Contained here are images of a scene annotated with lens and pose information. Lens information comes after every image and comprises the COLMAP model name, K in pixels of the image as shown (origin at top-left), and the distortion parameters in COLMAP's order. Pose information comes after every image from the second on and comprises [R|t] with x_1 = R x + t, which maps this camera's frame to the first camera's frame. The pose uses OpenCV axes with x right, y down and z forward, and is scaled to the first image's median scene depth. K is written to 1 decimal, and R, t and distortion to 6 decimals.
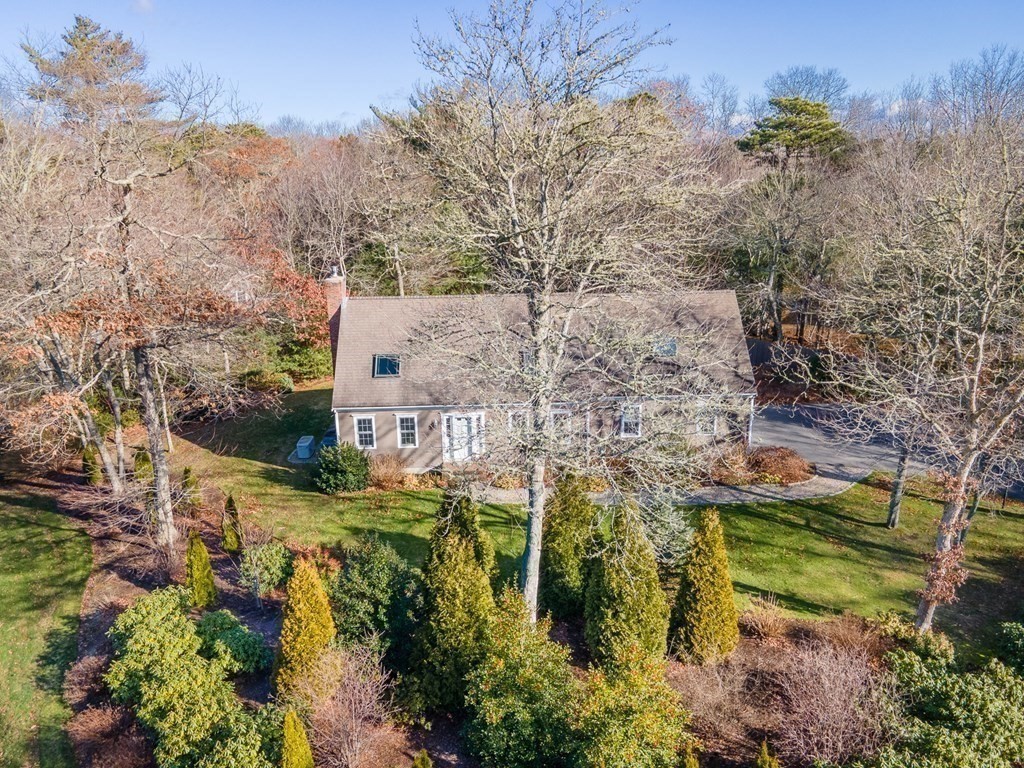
lens RADIAL K [[727.8, 0, 512.0], [0, 727.8, 384.0], [0, 0, 1]] dist [0.018446, 0.002541]
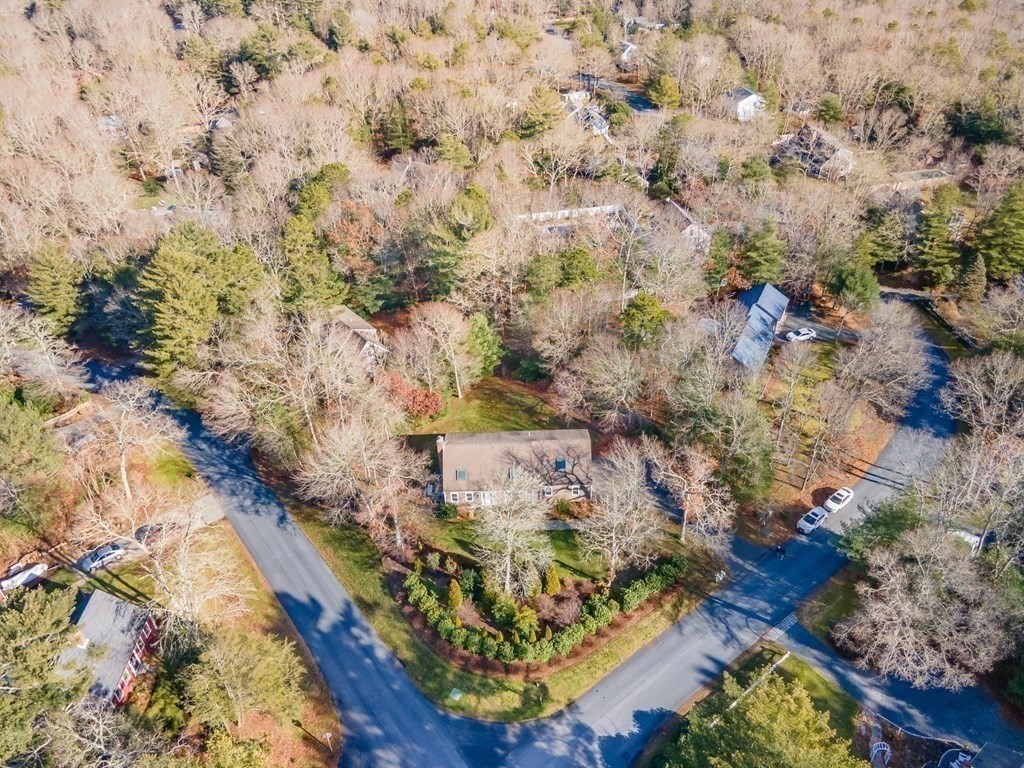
lens RADIAL K [[727.8, 0, 512.0], [0, 727.8, 384.0], [0, 0, 1]] dist [0.018446, 0.002541]
pose [[0.999643, 0.002539, -0.026613, 0.127613], [0.007608, 0.927300, 0.374242, -1.828038], [0.025628, -0.374311, 0.926949, -1.910845]]
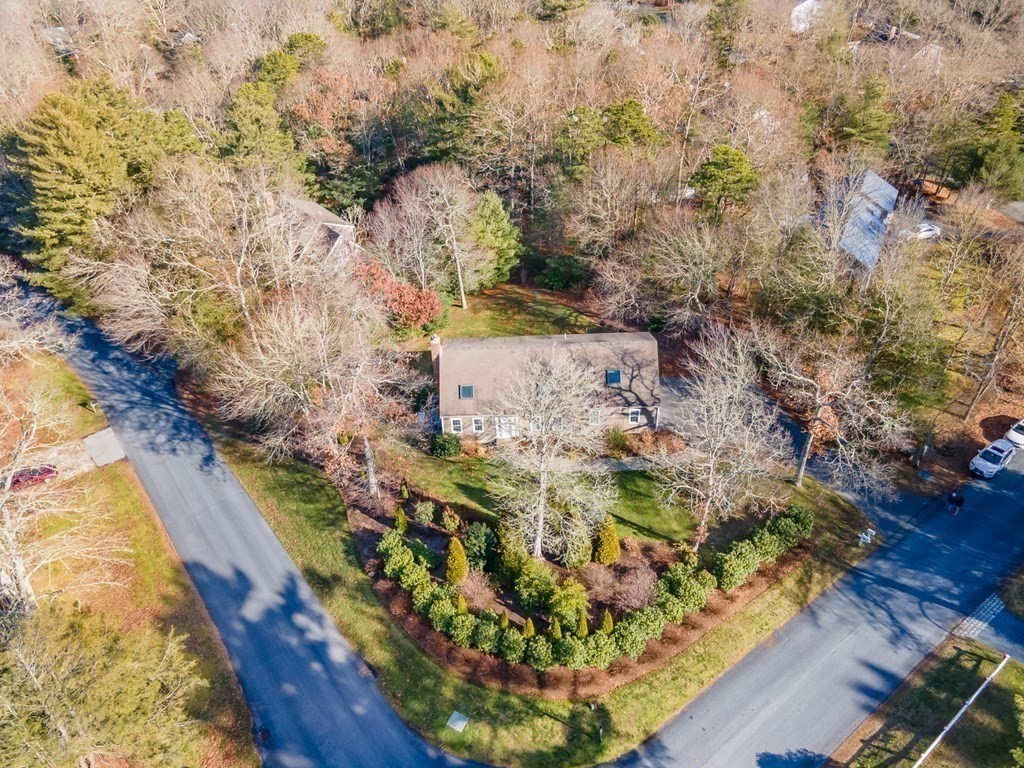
lens RADIAL K [[716.7, 0, 512.0], [0, 716.7, 384.0], [0, 0, 1]] dist [0.003950, 0.053664]
pose [[0.999529, 0.004254, -0.030407, 0.005244], [0.007080, 0.931733, 0.363075, -0.945820], [0.029876, -0.363119, 0.931264, -0.956972]]
